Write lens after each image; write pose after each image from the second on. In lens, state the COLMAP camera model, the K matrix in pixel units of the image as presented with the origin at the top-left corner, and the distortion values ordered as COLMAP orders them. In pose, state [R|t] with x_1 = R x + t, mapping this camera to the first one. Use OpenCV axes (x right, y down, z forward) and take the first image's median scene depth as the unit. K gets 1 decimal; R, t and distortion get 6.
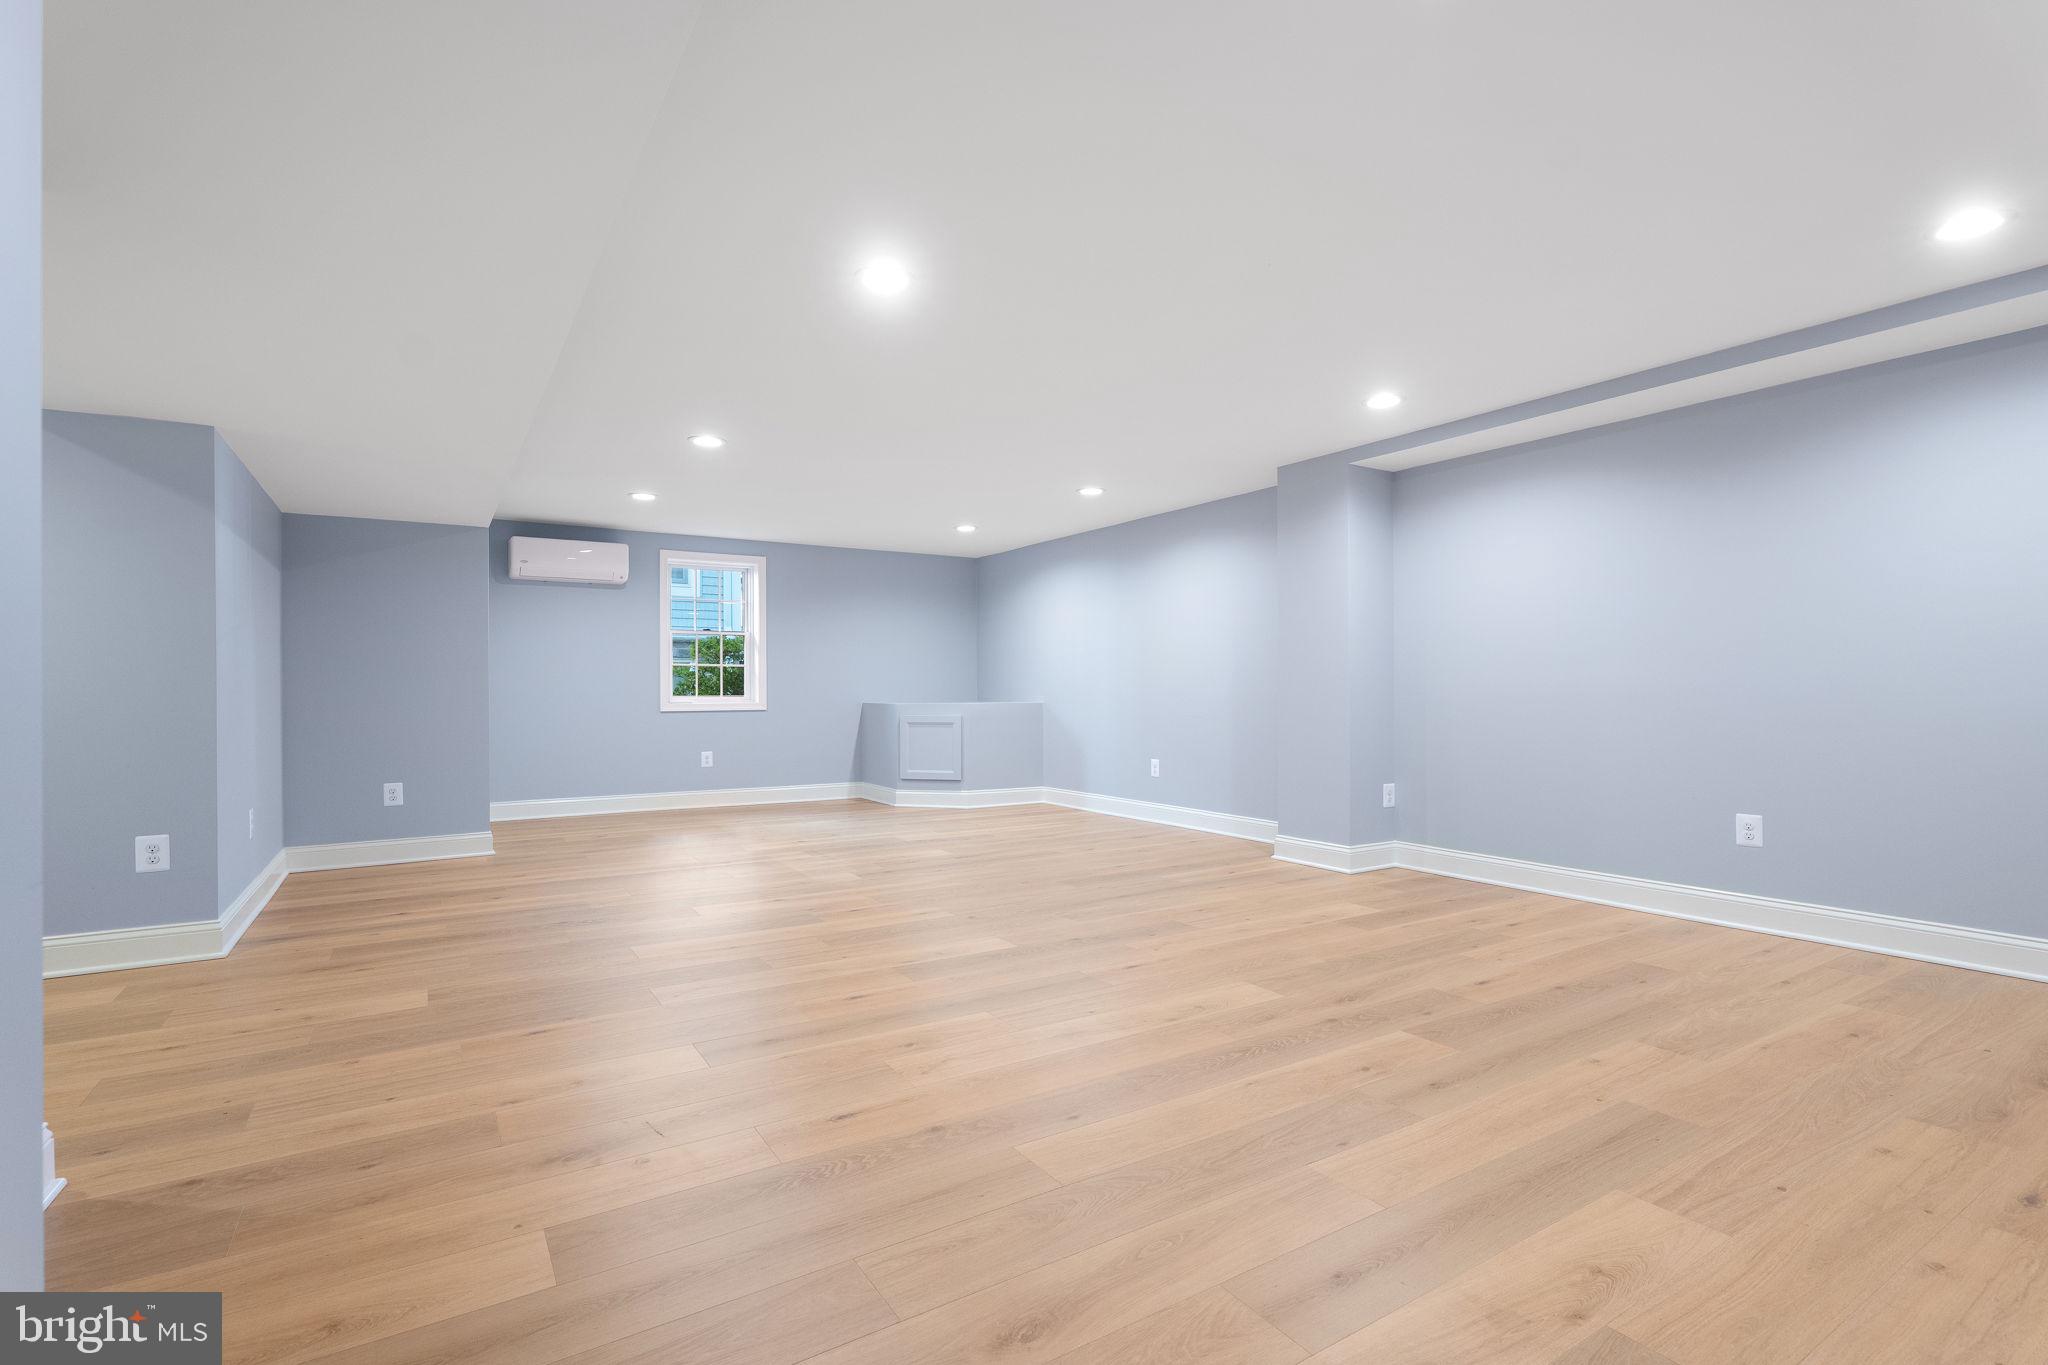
lens RADIAL K [[982.0, 0, 1023.3], [0, 982.0, 670.0], [0, 0, 1]] dist [0.002038, -0.001634]
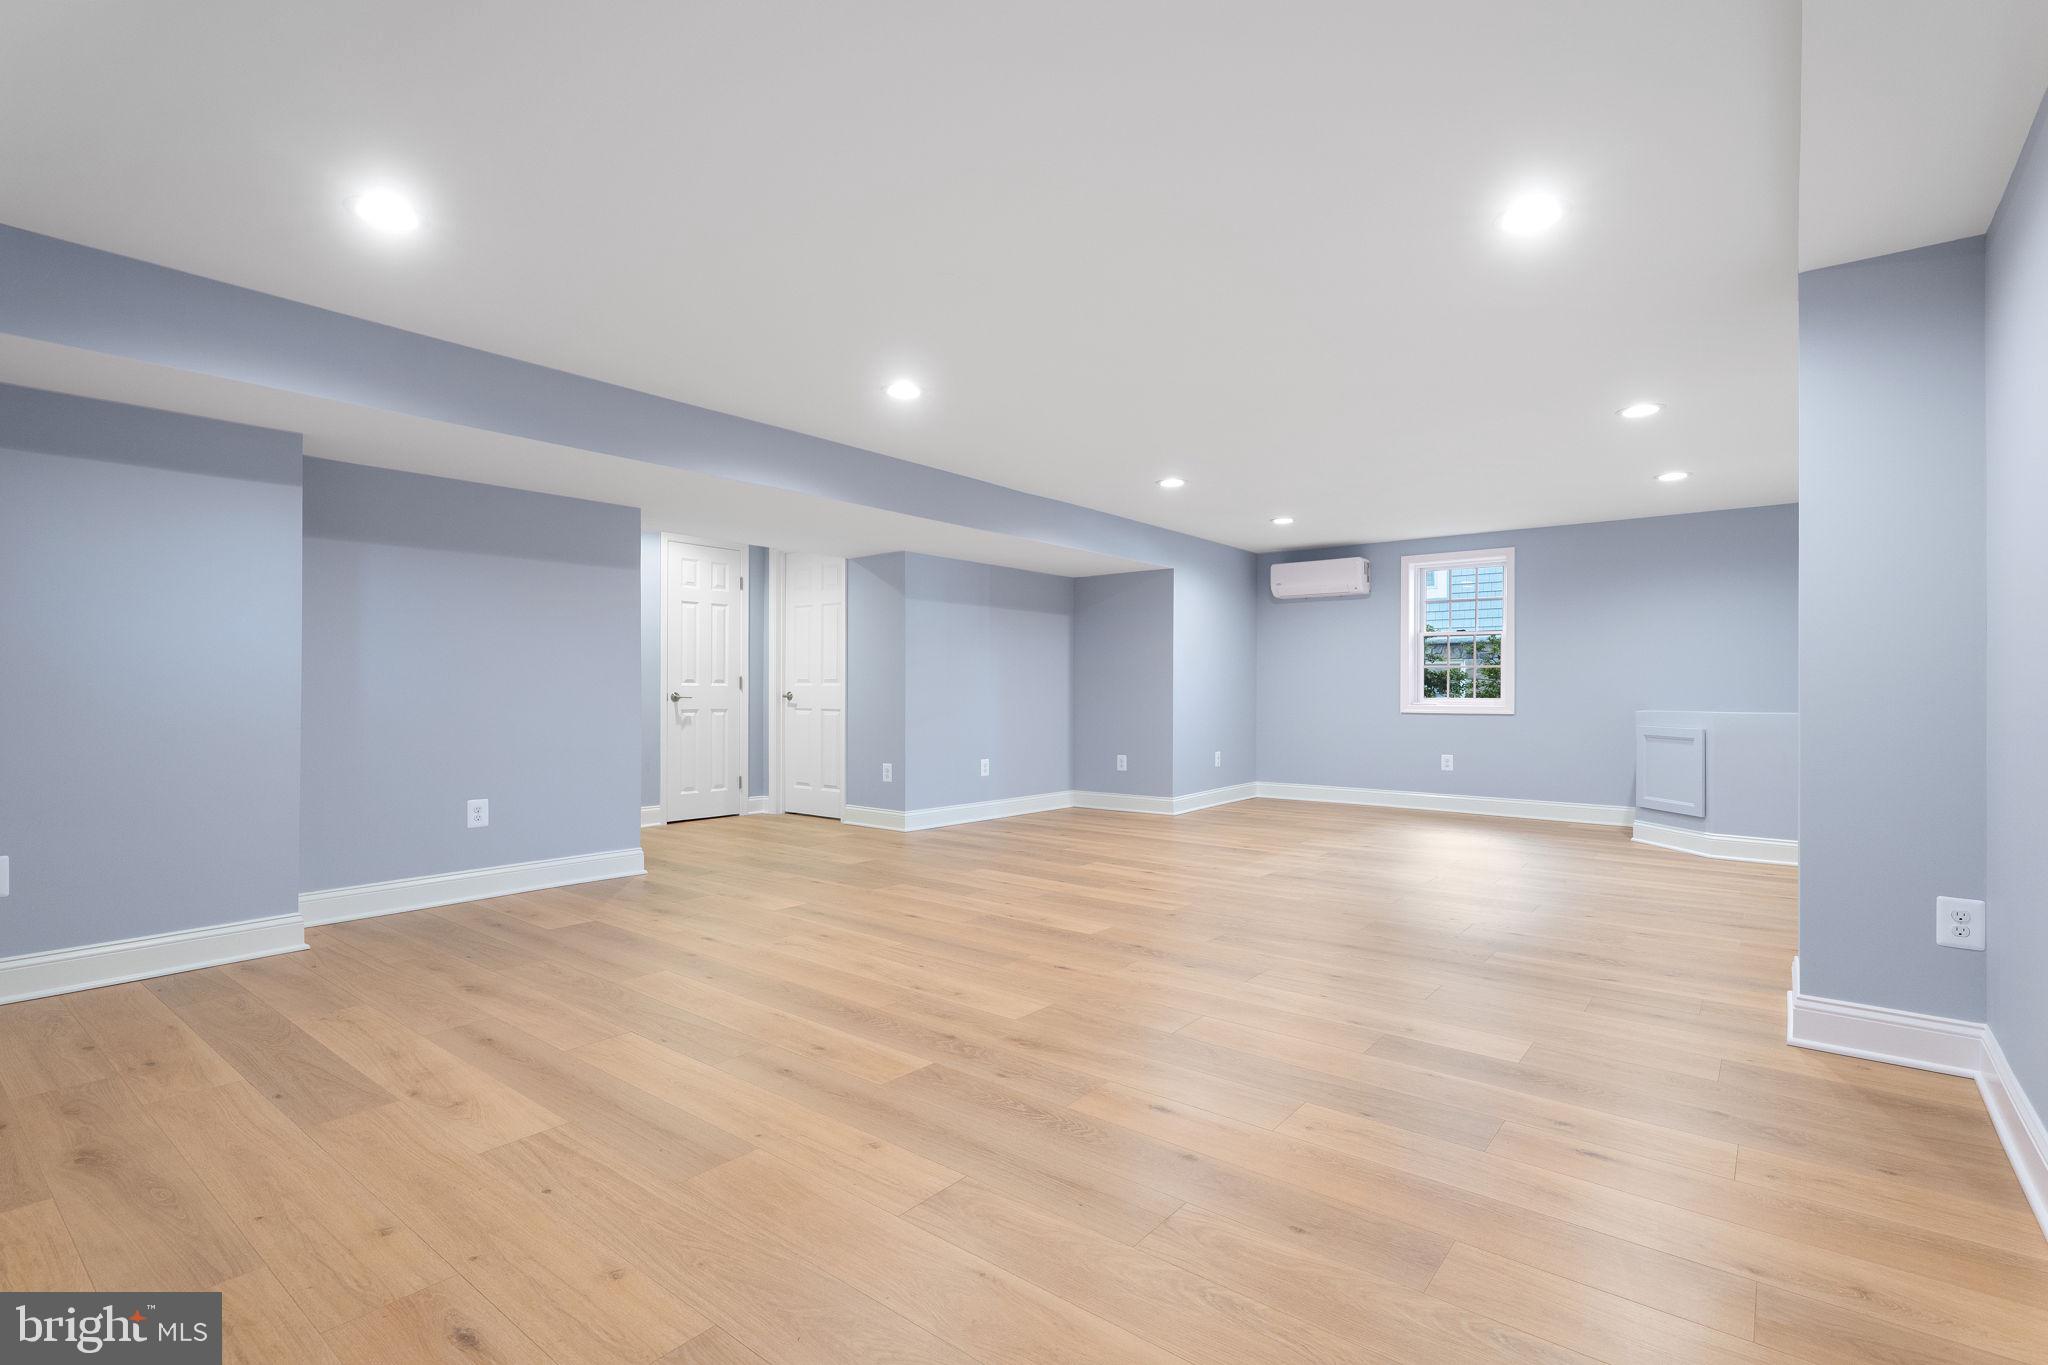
lens RADIAL K [[971.5, 0, 1018.5], [0, 971.5, 697.2], [0, 0, 1]] dist [0.001570, 0.001043]
pose [[0.306115, 0.012066, -0.951918, 0.732834], [0.014802, 0.999738, 0.017433, 0.003121], [0.951879, -0.019426, 0.305856, 0.457184]]
